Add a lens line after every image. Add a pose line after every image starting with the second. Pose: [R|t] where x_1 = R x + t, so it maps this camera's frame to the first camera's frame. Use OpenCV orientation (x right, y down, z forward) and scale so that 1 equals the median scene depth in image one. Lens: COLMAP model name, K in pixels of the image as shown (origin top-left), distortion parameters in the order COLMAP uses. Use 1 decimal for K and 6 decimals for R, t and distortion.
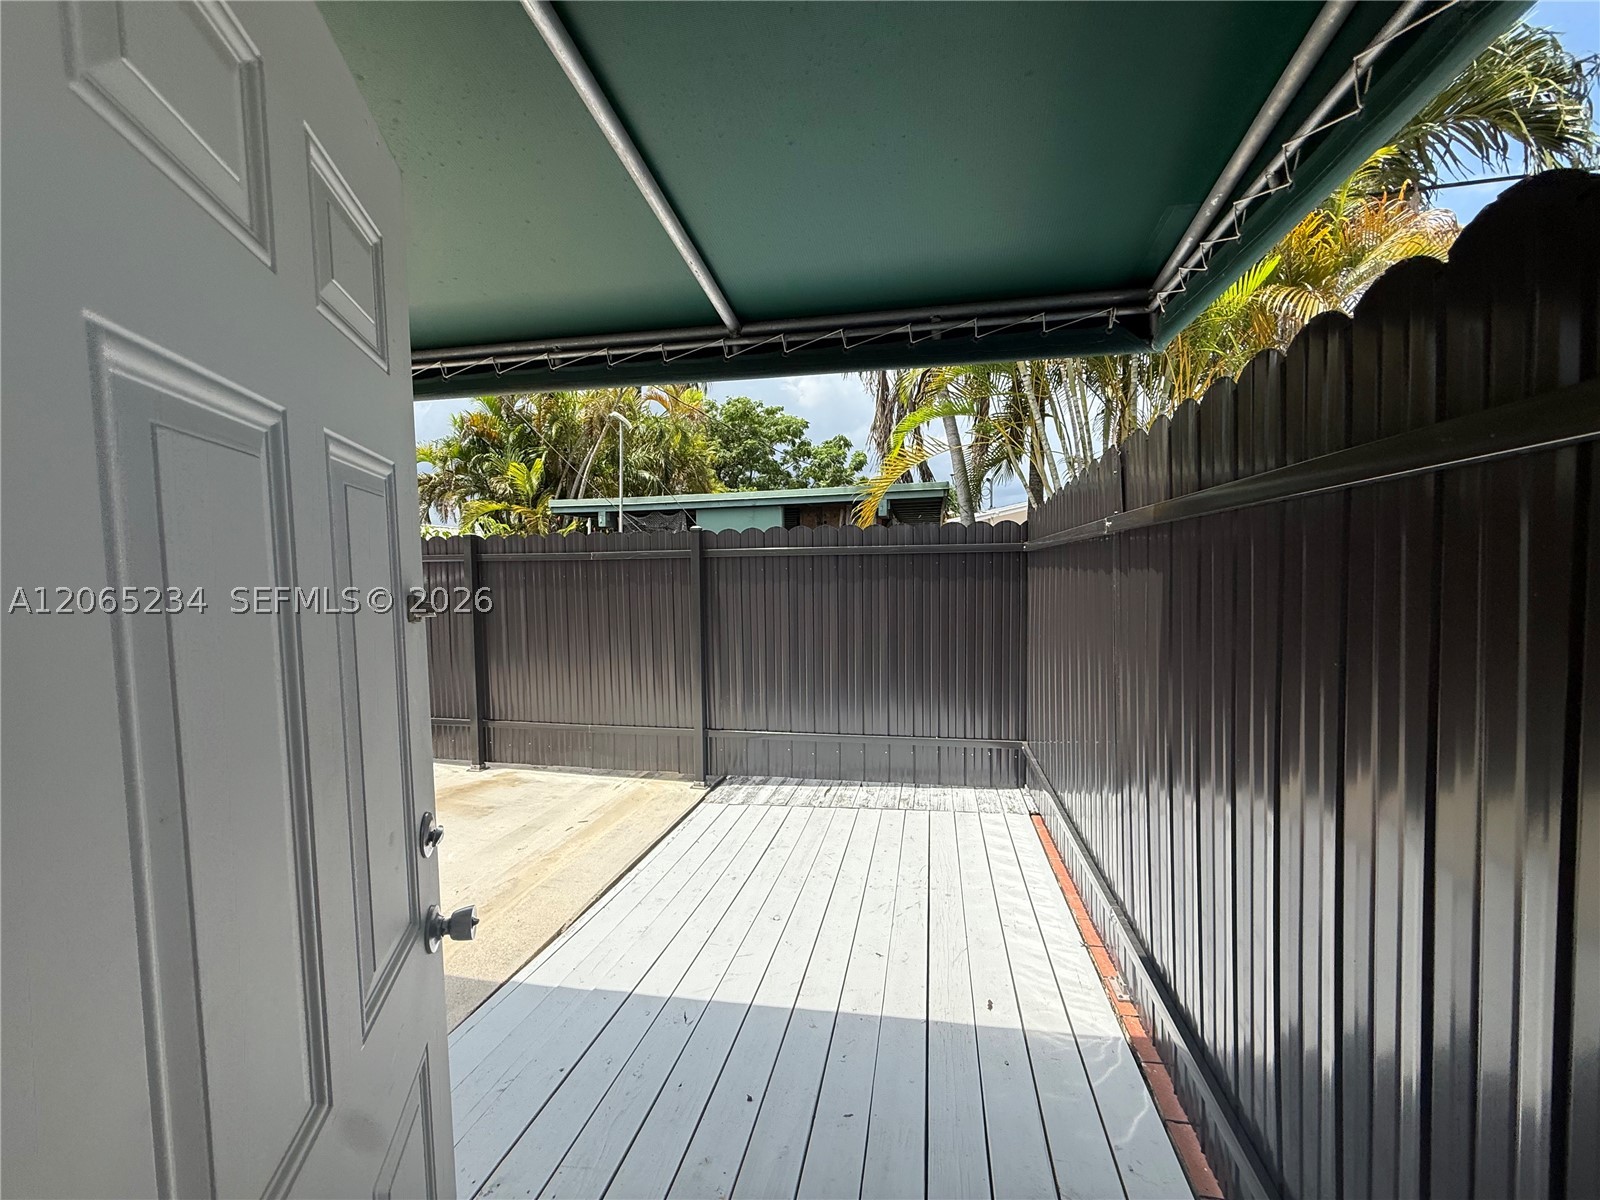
lens RADIAL K [[639.7, 0, 803.6], [0, 639.7, 590.3], [0, 0, 1]] dist [-0.000970, 0.000338]
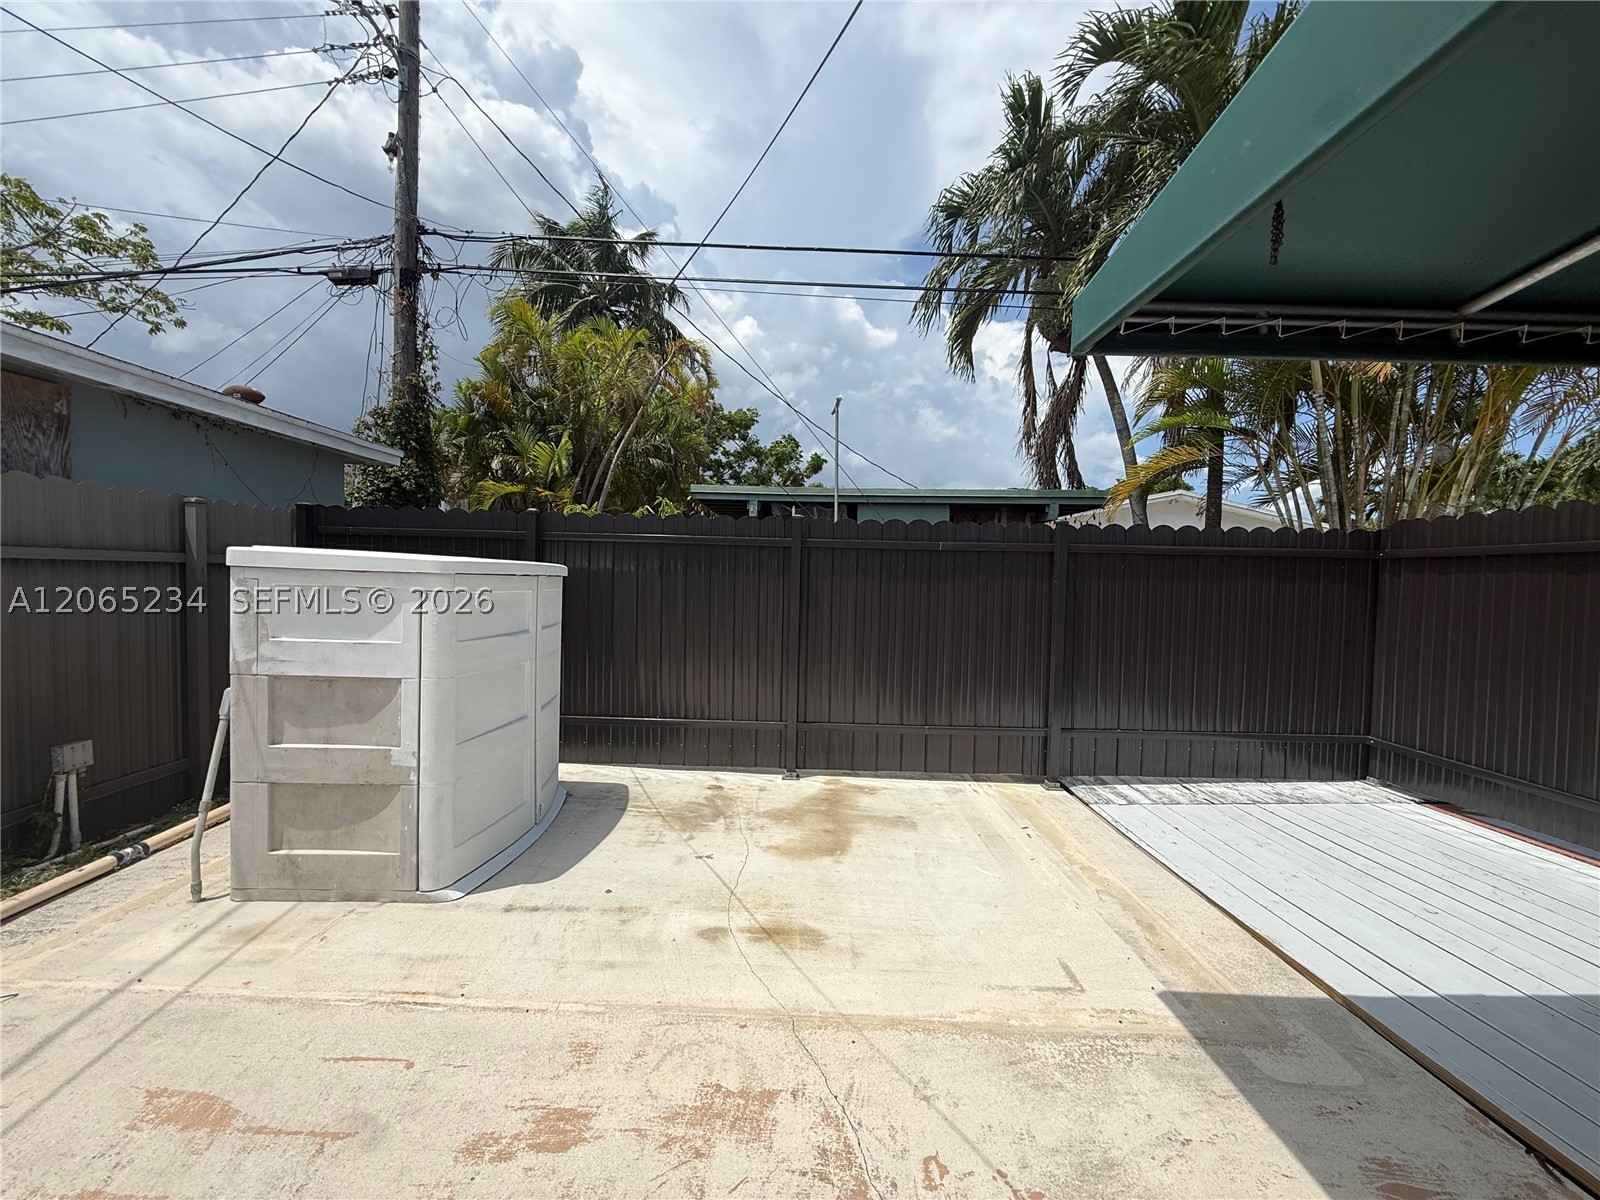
lens RADIAL K [[639.7, 0, 796.9], [0, 639.7, 599.8], [0, 0, 1]] dist [-0.000970, 0.000338]
pose [[0.981632, 0.024876, 0.189157, -0.700934], [-0.026377, 0.999637, 0.005418, 0.026017], [-0.188954, -0.010308, 0.981932, 0.120918]]
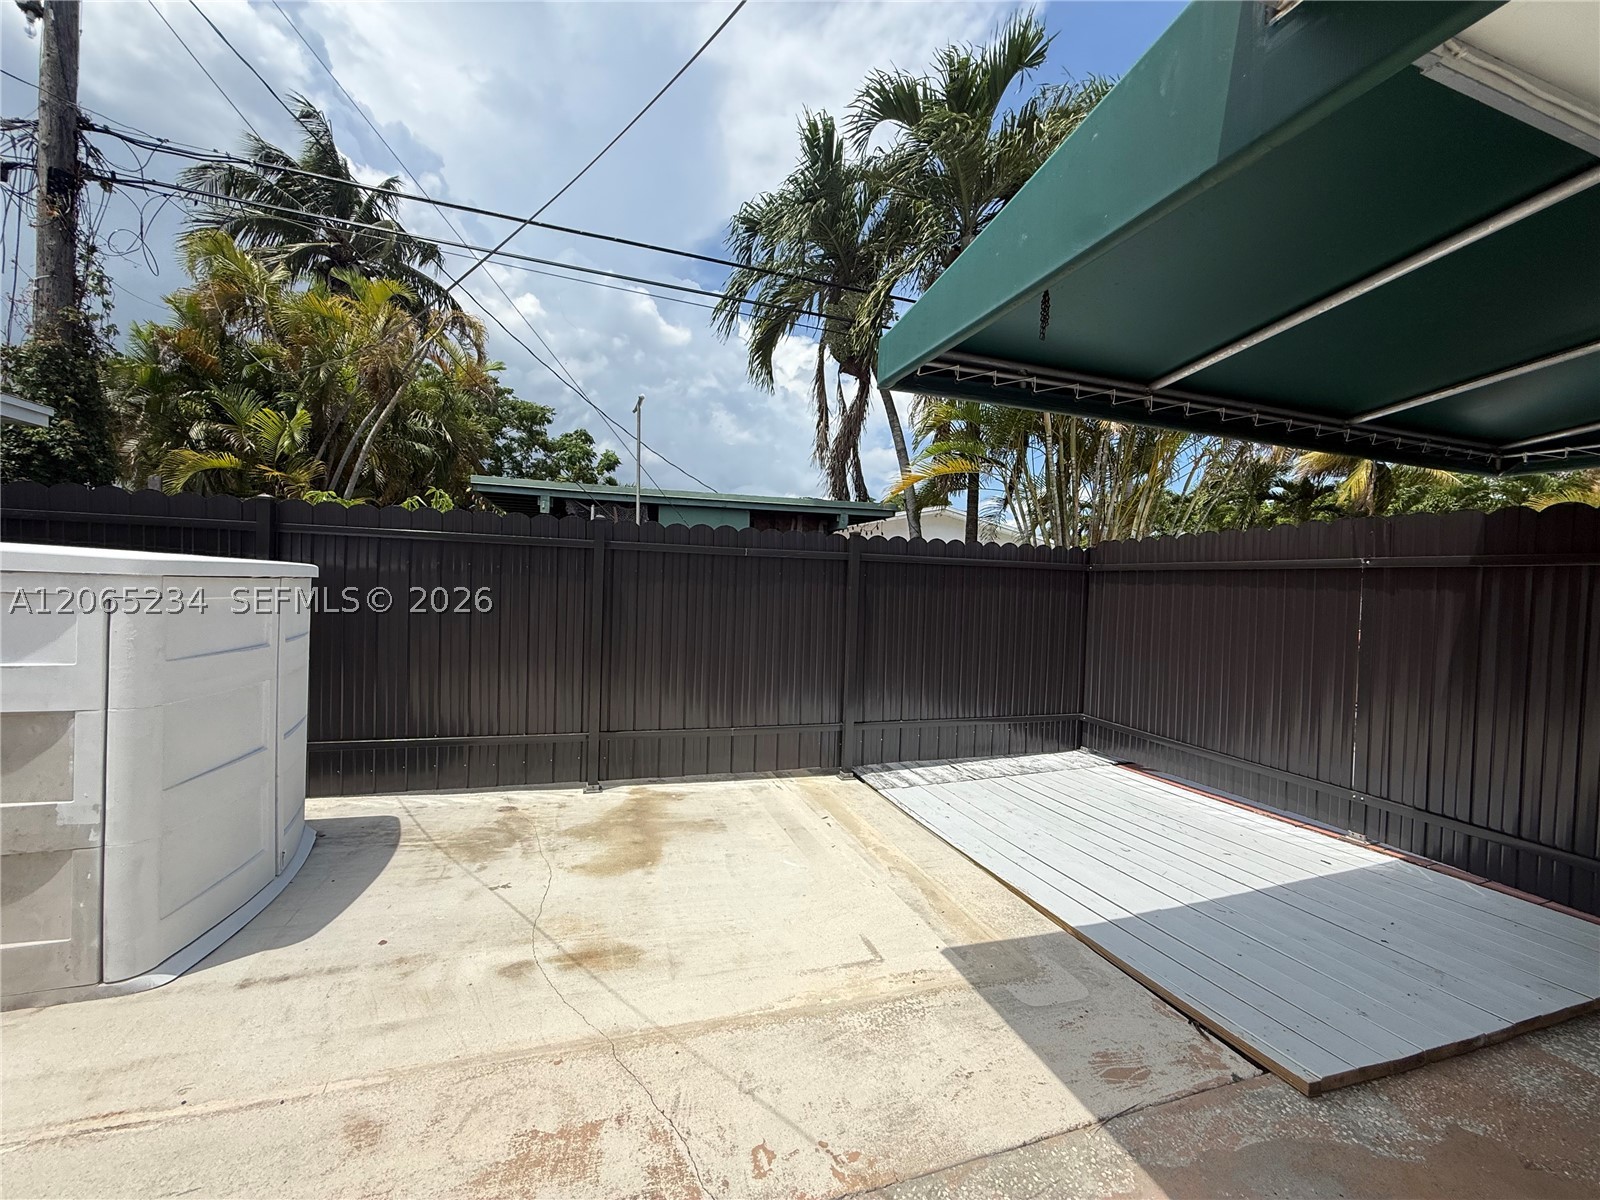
lens RADIAL K [[639.7, 0, 799.1], [0, 639.7, 599.6], [0, 0, 1]] dist [-0.000970, 0.000338]
pose [[0.871314, 0.026323, 0.490019, -0.720115], [-0.027579, 0.999609, -0.004658, 0.020783], [-0.489950, -0.009456, 0.871699, 0.121443]]
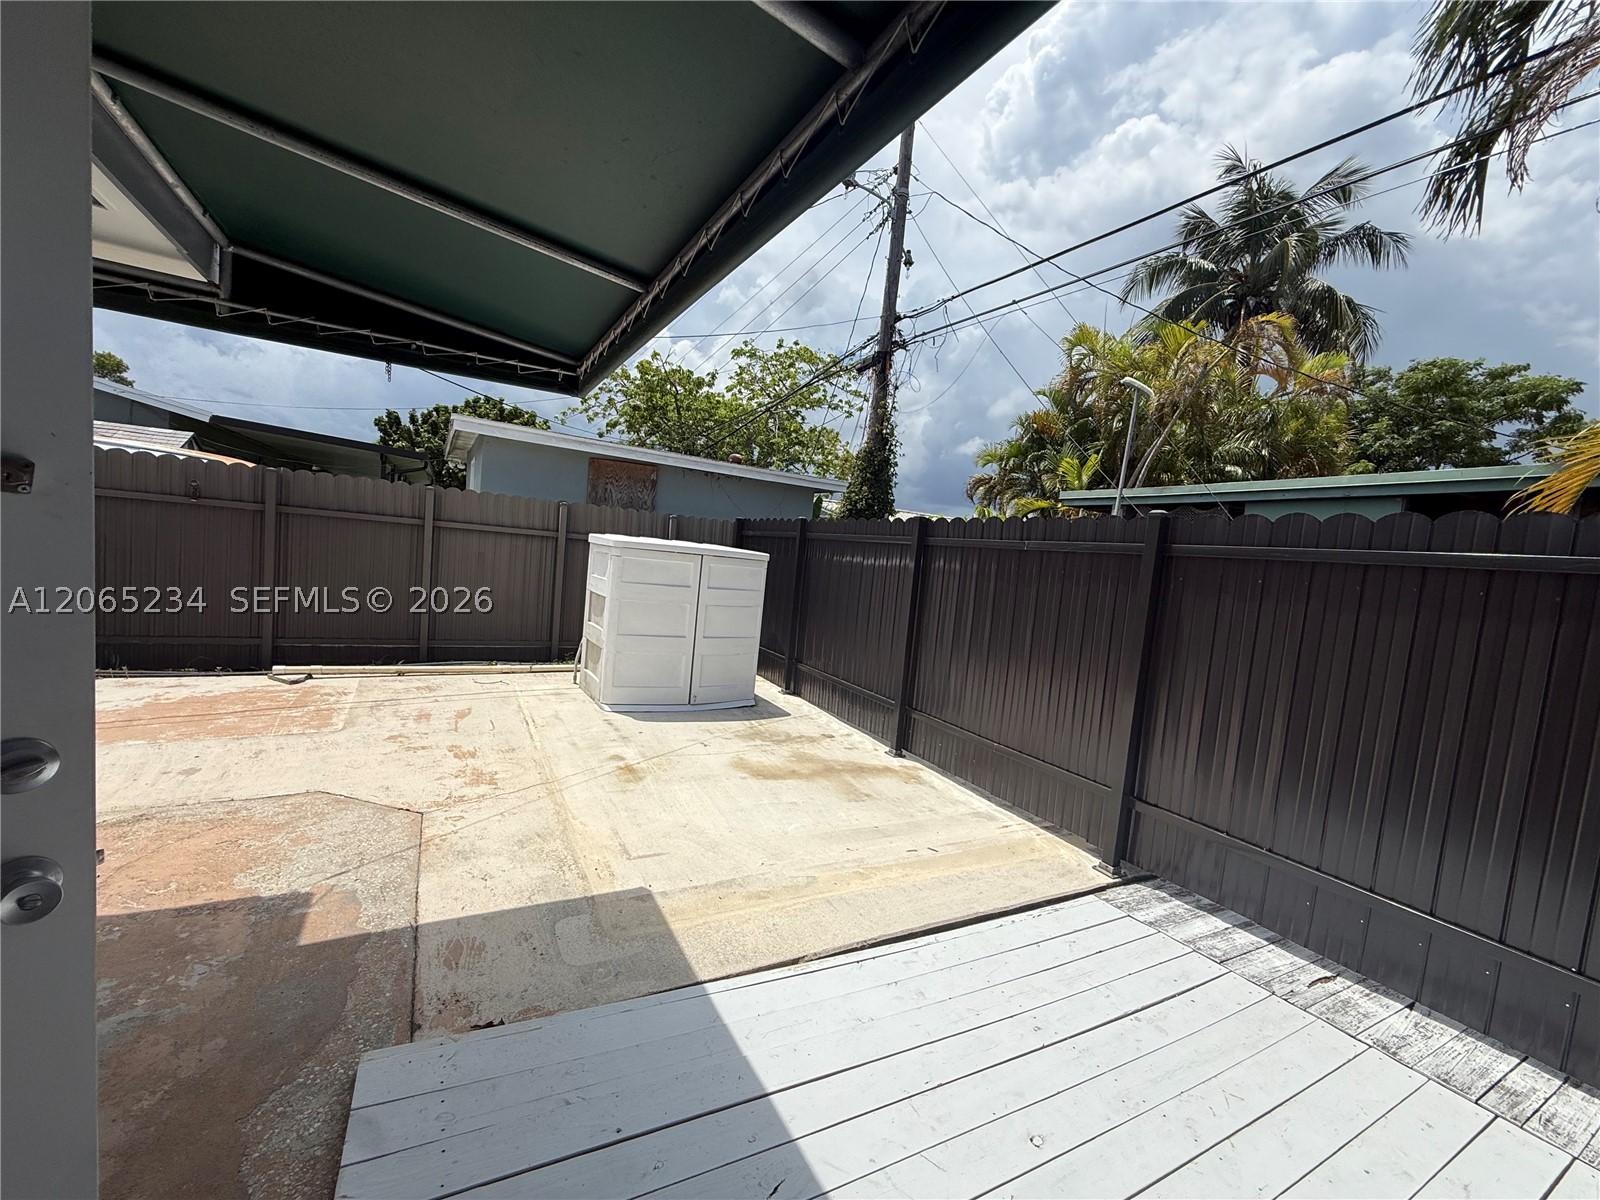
lens RADIAL K [[639.7, 0, 796.3], [0, 639.7, 598.6], [0, 0, 1]] dist [-0.000970, 0.000338]
pose [[0.638599, 0.120774, -0.760003, 0.118078], [-0.120007, 0.991154, 0.056670, 0.004339], [0.760125, 0.055017, 0.647444, 0.241283]]
